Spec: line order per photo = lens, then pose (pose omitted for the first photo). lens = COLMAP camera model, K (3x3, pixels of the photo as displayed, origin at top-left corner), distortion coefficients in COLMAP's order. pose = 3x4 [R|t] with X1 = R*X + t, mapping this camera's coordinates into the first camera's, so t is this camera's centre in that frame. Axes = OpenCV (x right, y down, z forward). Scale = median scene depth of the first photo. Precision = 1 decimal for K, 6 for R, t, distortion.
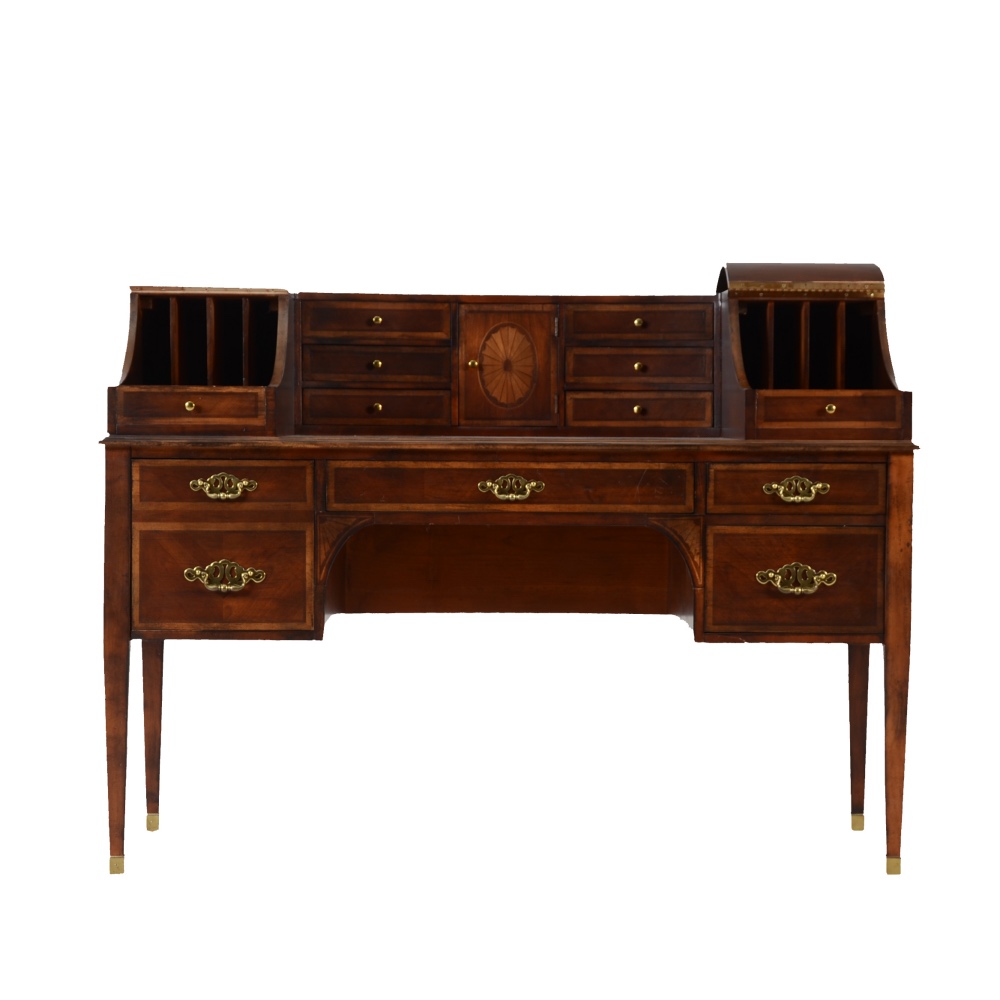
lens RADIAL K [[2044.1, 0, 500.1], [0, 2044.1, 499.7], [0, 0, 1]] dist [-0.047877, 0.000000]
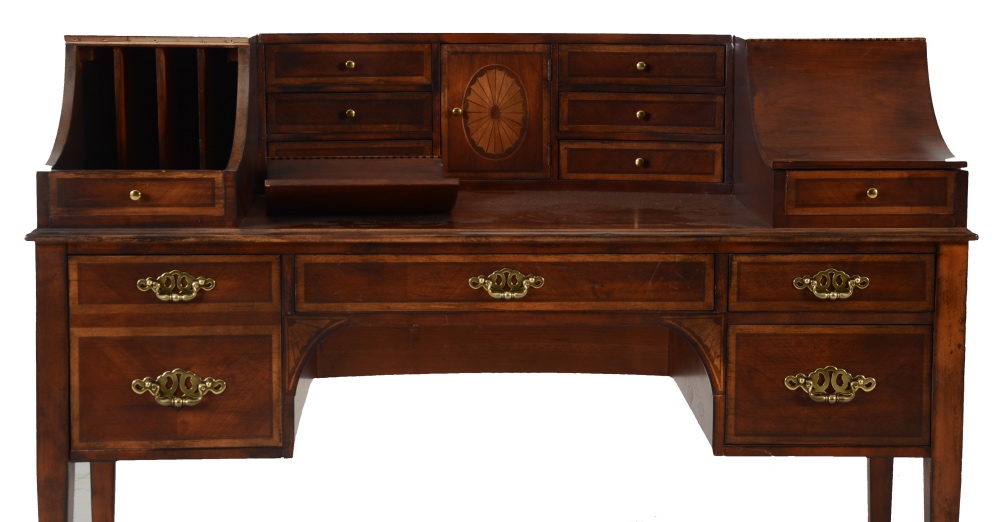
lens RADIAL K [[1981.3, 0, 500.3], [0, 1981.3, 261.0], [0, 0, 1]] dist [0.143300, 0.000000]
pose [[0.999835, -0.003905, 0.017734, -0.012233], [0.002738, 0.997858, 0.065359, -0.071096], [-0.017952, -0.065300, 0.997704, 0.150791]]
